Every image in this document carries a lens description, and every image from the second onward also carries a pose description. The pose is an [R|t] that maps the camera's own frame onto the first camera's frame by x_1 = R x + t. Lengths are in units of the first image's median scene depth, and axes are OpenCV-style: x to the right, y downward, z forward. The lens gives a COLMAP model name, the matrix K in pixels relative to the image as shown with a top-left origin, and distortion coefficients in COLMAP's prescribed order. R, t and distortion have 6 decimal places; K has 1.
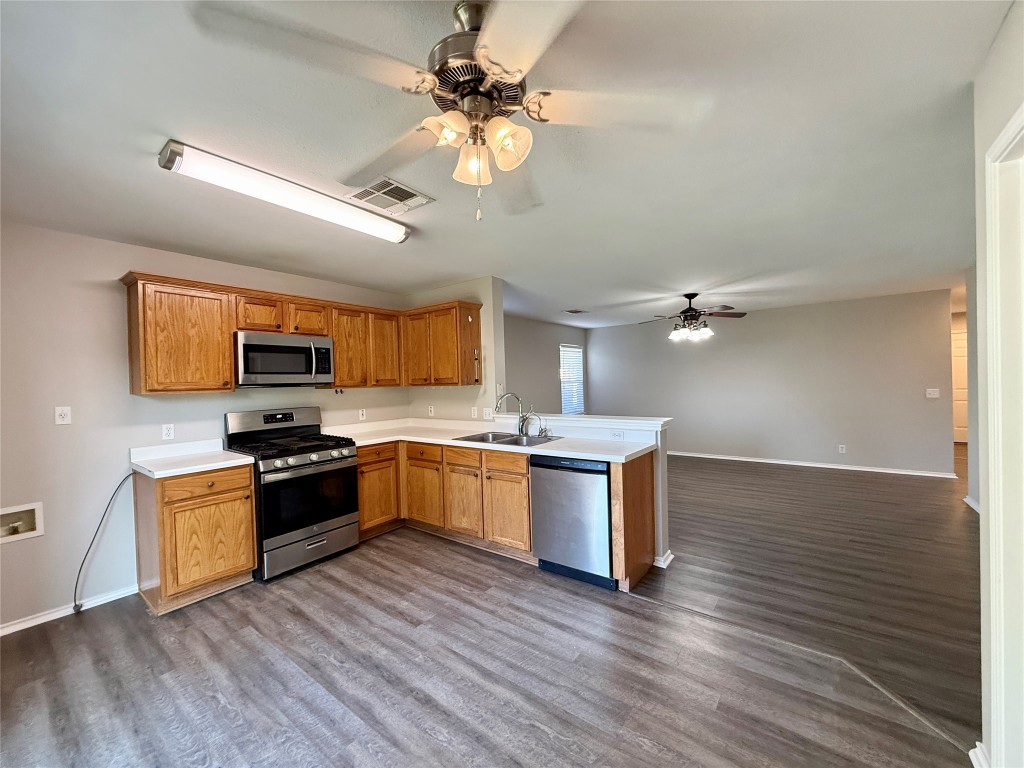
lens RADIAL K [[405.6, 0, 511.0], [0, 405.6, 387.0], [0, 0, 1]] dist [-0.001084, -0.000149]
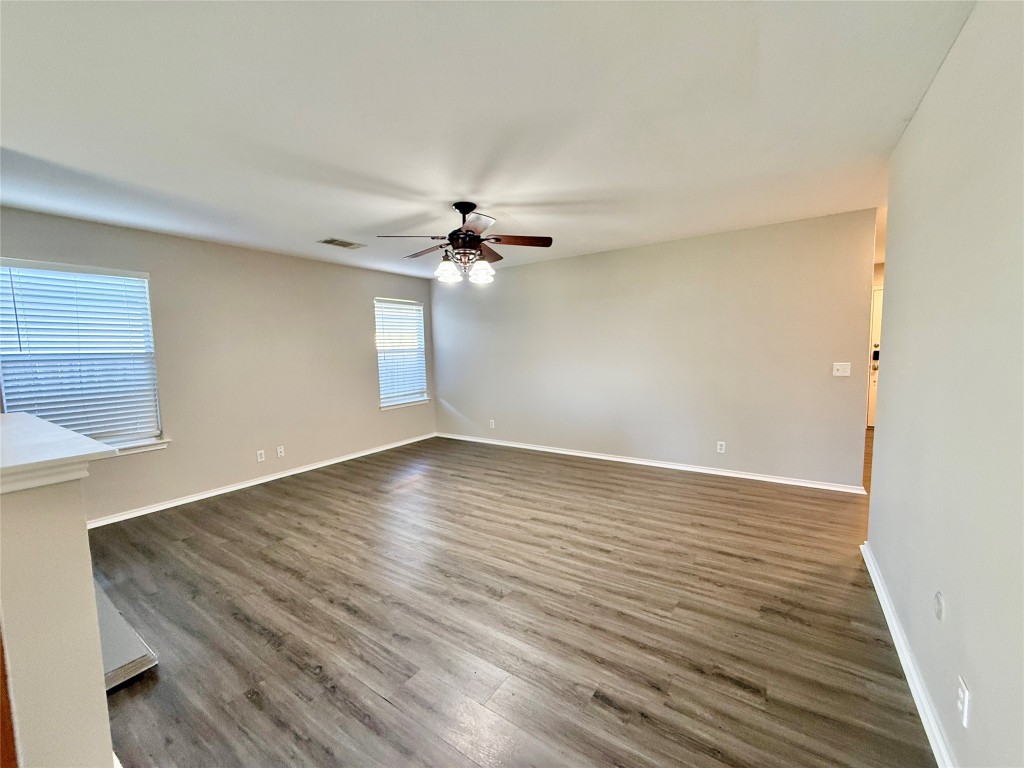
lens RADIAL K [[406.8, 0, 511.8], [0, 406.8, 383.7], [0, 0, 1]] dist [-0.000521, 0.000019]
pose [[0.998078, -0.001528, 0.061946, 0.845204], [-0.002772, 0.997593, 0.069280, -0.011470], [-0.061903, -0.069318, 0.995672, 0.670764]]
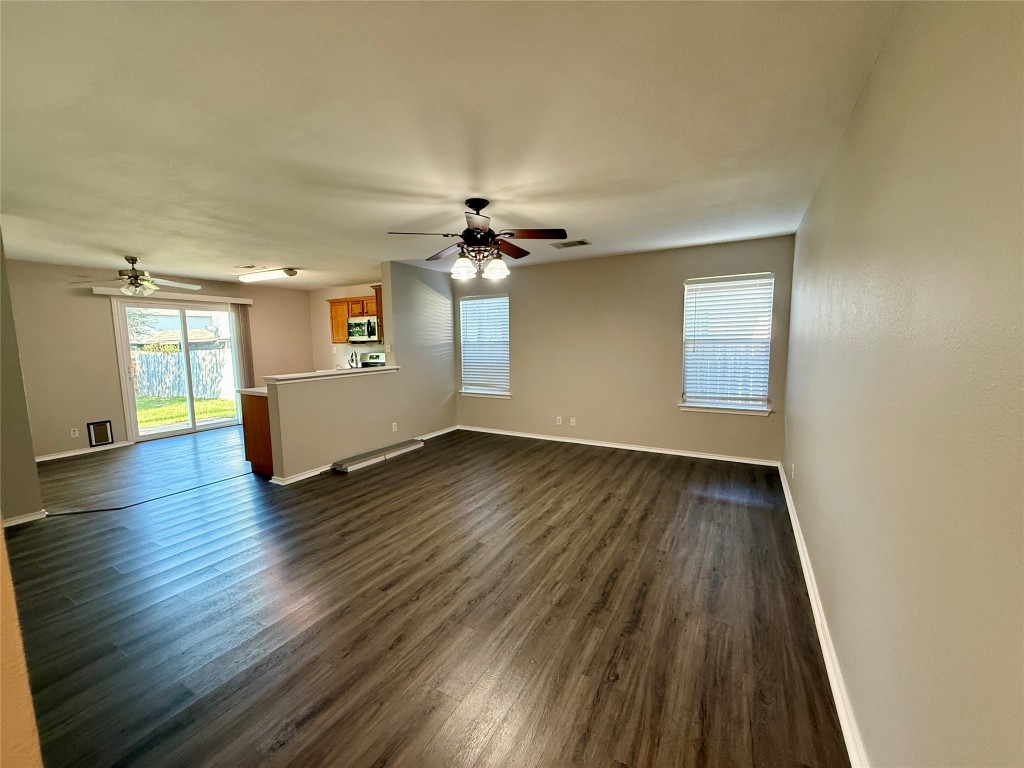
lens RADIAL K [[406.8, 0, 511.8], [0, 406.8, 383.7], [0, 0, 1]] dist [-0.000521, 0.000019]
pose [[0.136747, 0.128049, -0.982295, 1.907277], [-0.004748, 0.991684, 0.128612, -0.071468], [0.990595, -0.012924, 0.136218, 1.719178]]
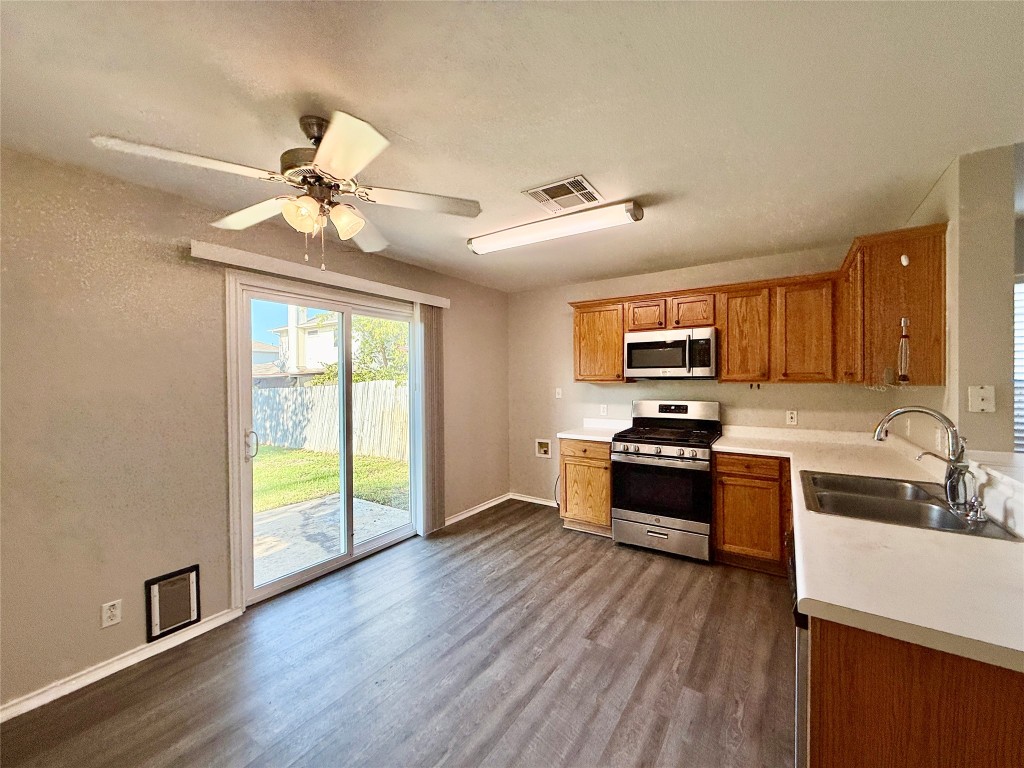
lens RADIAL K [[406.0, 0, 512.0], [0, 406.0, 384.0], [0, 0, 1]] dist [0.000663, 0.000119]
pose [[0.056644, 0.038202, -0.997663, 0.561274], [-0.011850, 0.999223, 0.037589, -0.028642], [0.998324, 0.009693, 0.057053, 0.634679]]
